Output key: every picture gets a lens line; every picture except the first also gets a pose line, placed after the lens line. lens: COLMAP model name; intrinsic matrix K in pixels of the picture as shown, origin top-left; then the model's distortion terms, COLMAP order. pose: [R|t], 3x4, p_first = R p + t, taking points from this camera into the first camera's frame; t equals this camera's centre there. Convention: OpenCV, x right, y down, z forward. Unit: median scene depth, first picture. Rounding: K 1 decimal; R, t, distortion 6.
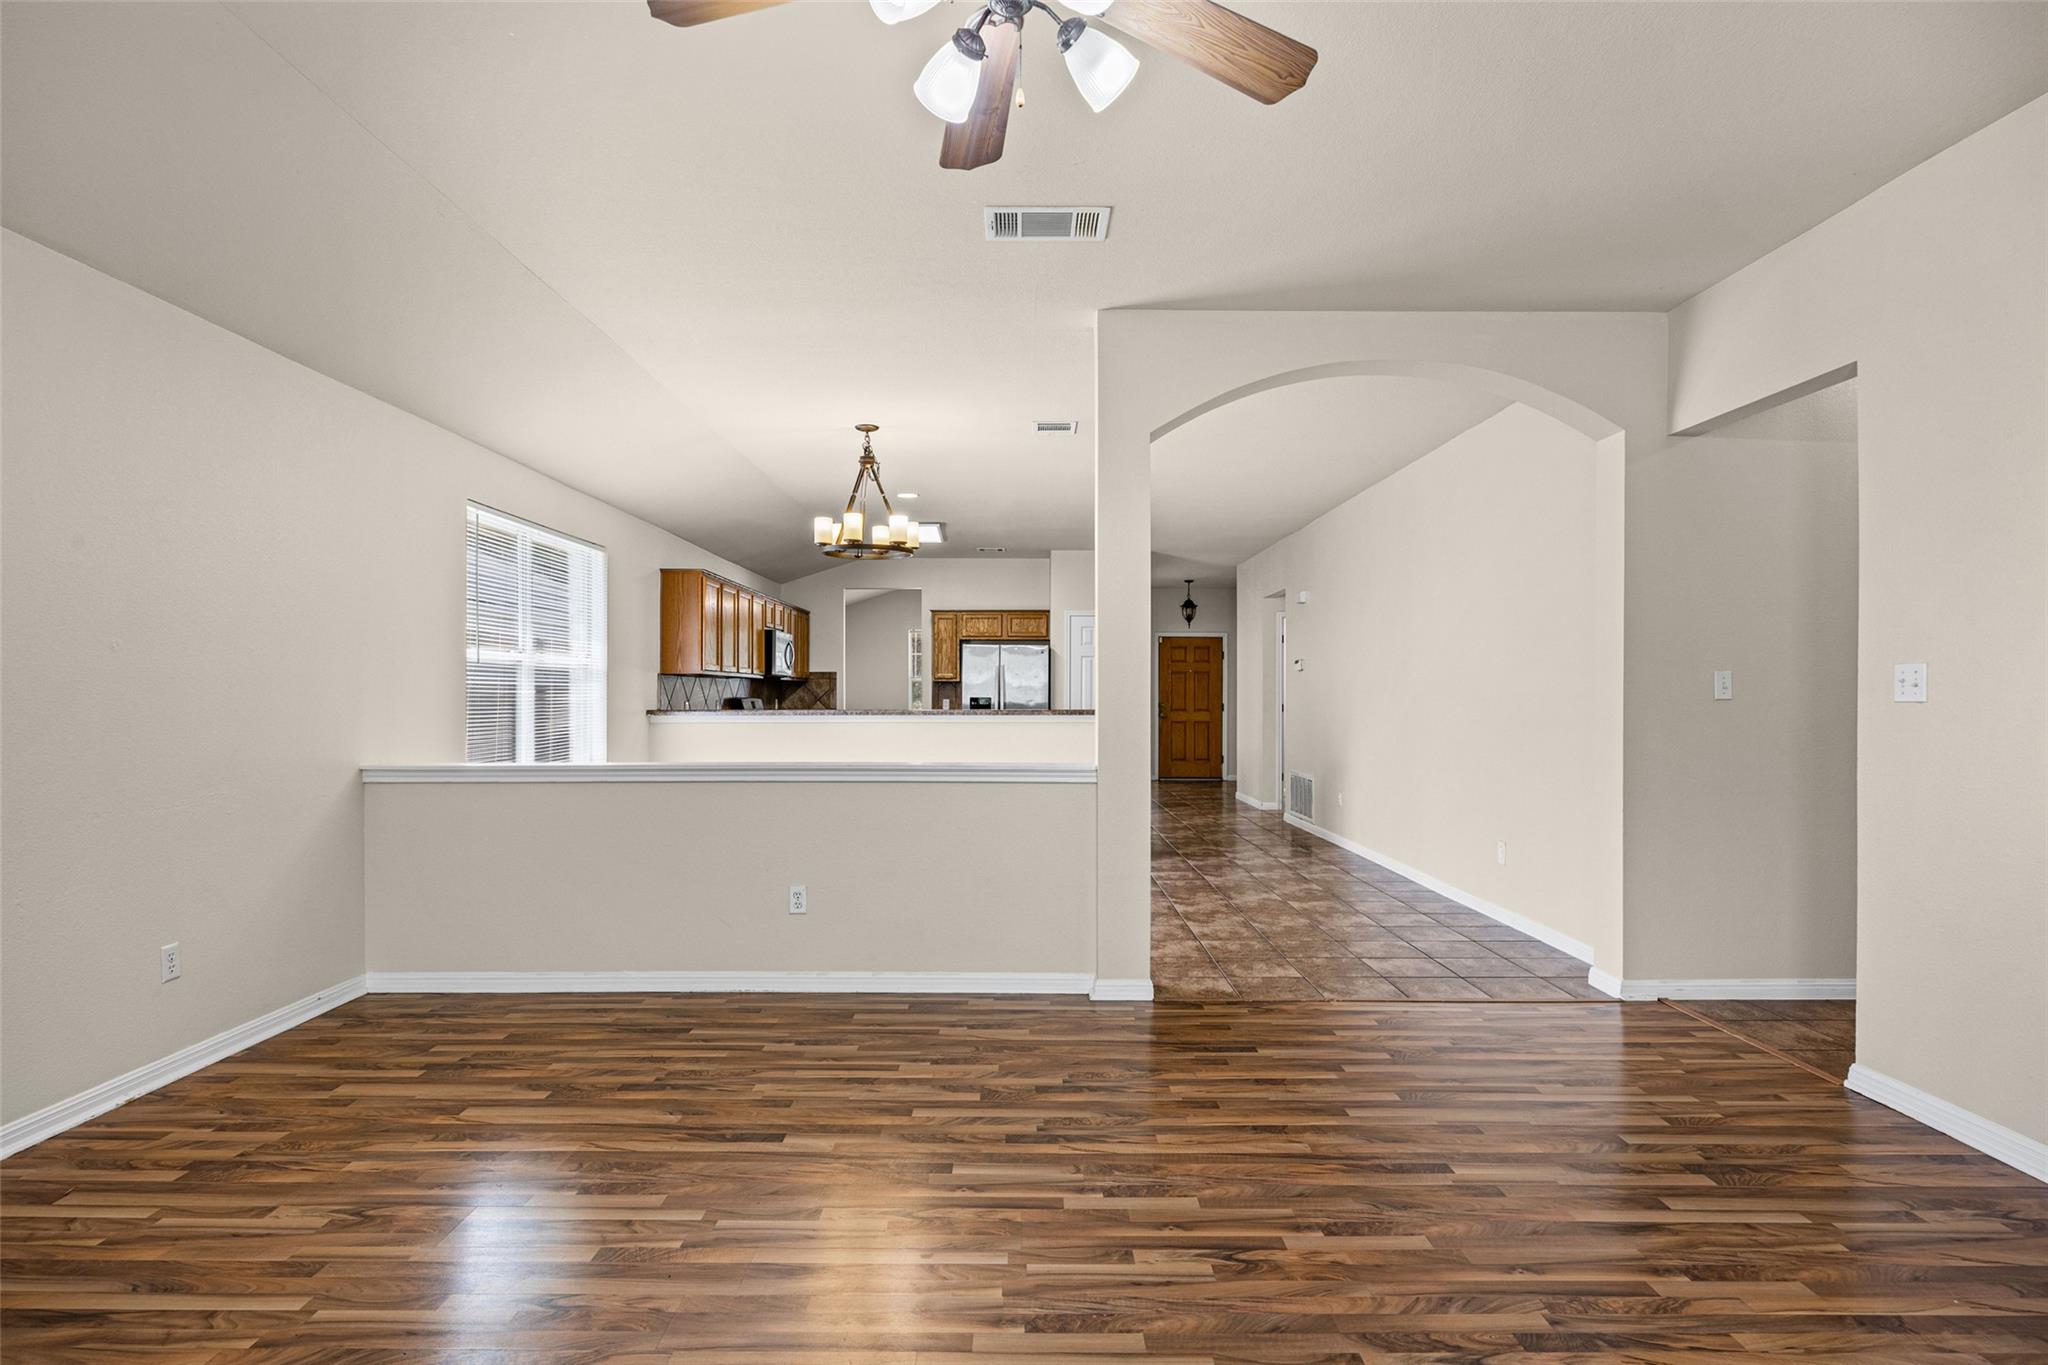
lens RADIAL K [[1085.9, 0, 1015.5], [0, 1085.9, 692.0], [0, 0, 1]] dist [-0.003637, -0.000634]
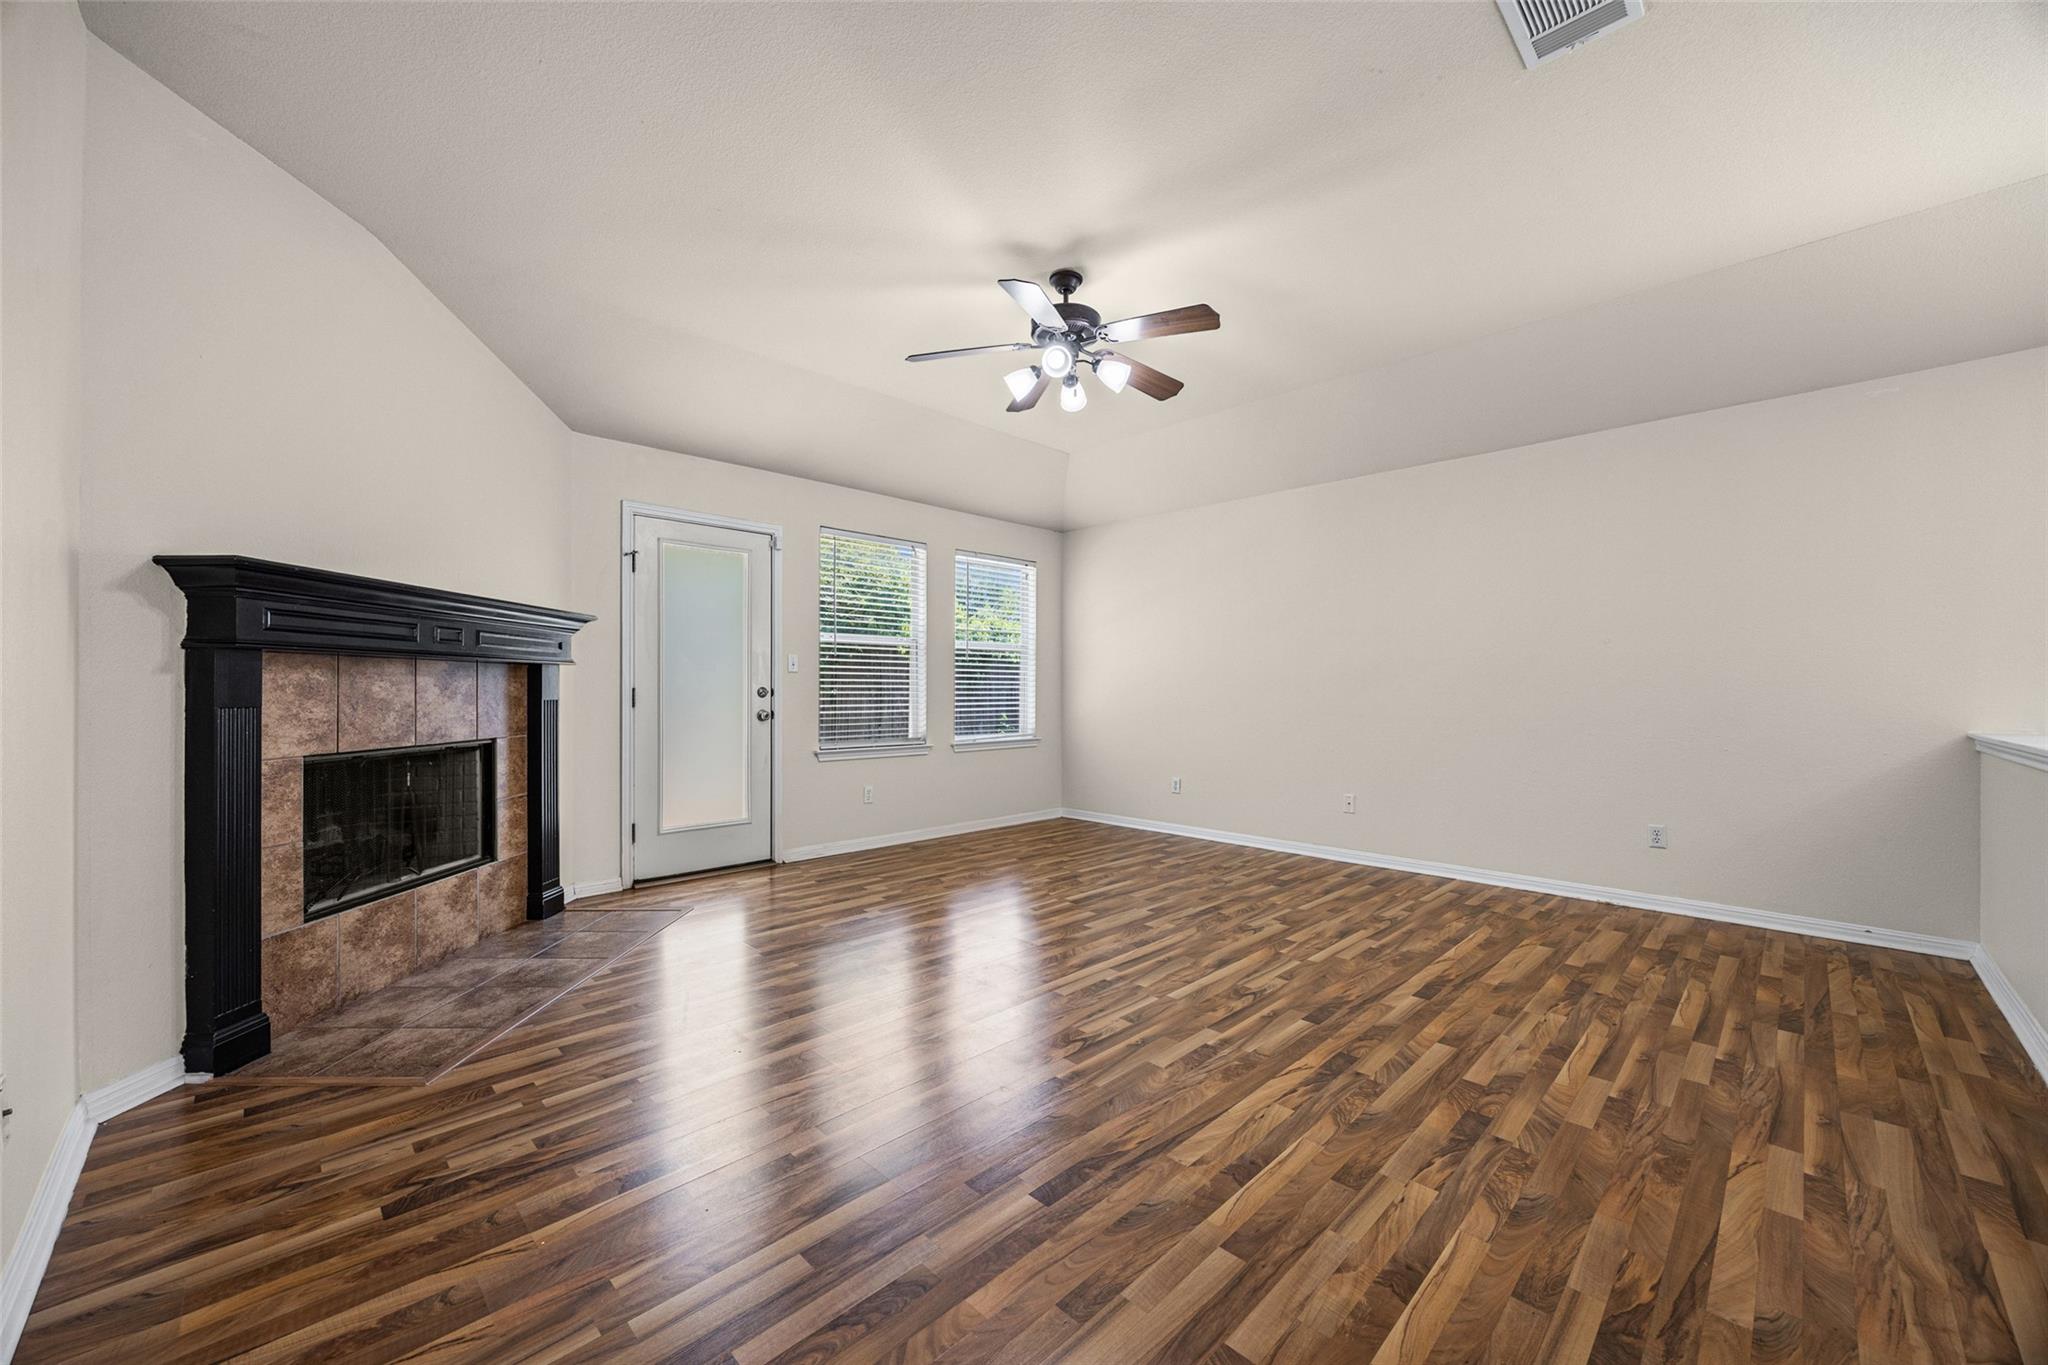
lens RADIAL K [[775.9, 0, 1022.4], [0, 775.9, 681.6], [0, 0, 1]] dist [-0.005786, 0.000246]
pose [[-0.711168, -0.010802, -0.702939, 0.658015], [-0.000998, 0.999896, -0.014356, 0.039737], [0.703021, -0.009508, -0.711106, 1.121234]]
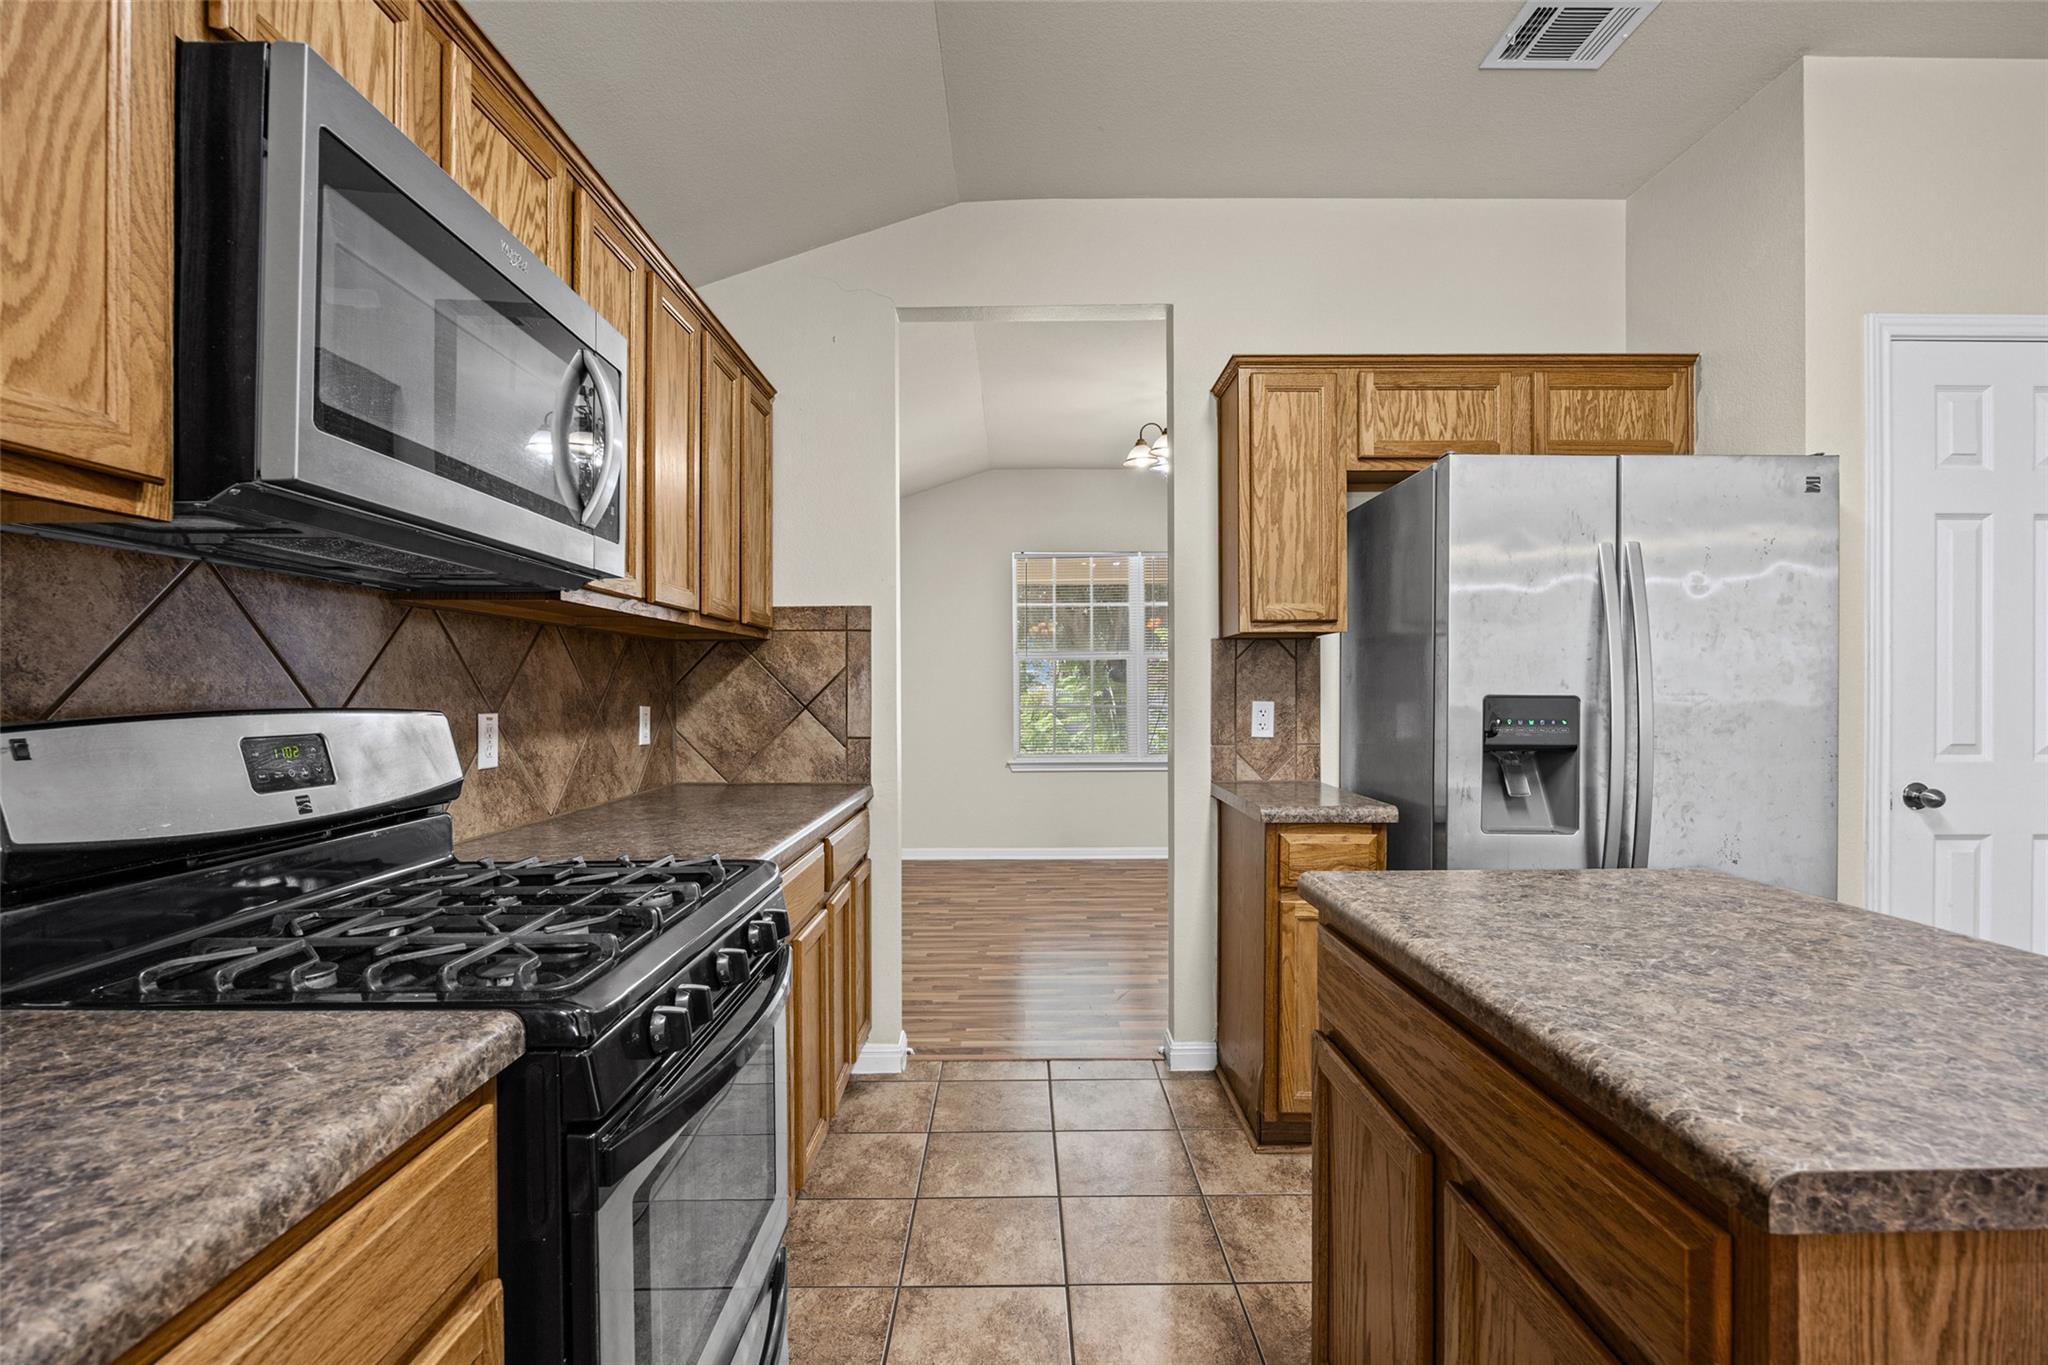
lens RADIAL K [[963.3, 0, 1024.0], [0, 963.3, 682.5], [0, 0, 1]] dist [0.001882, 0.000096]
pose [[0.999947, -0.005491, 0.008682, -0.446019], [0.005516, 0.999981, -0.002869, 0.008218], [-0.008666, 0.002916, 0.999958, 2.625810]]
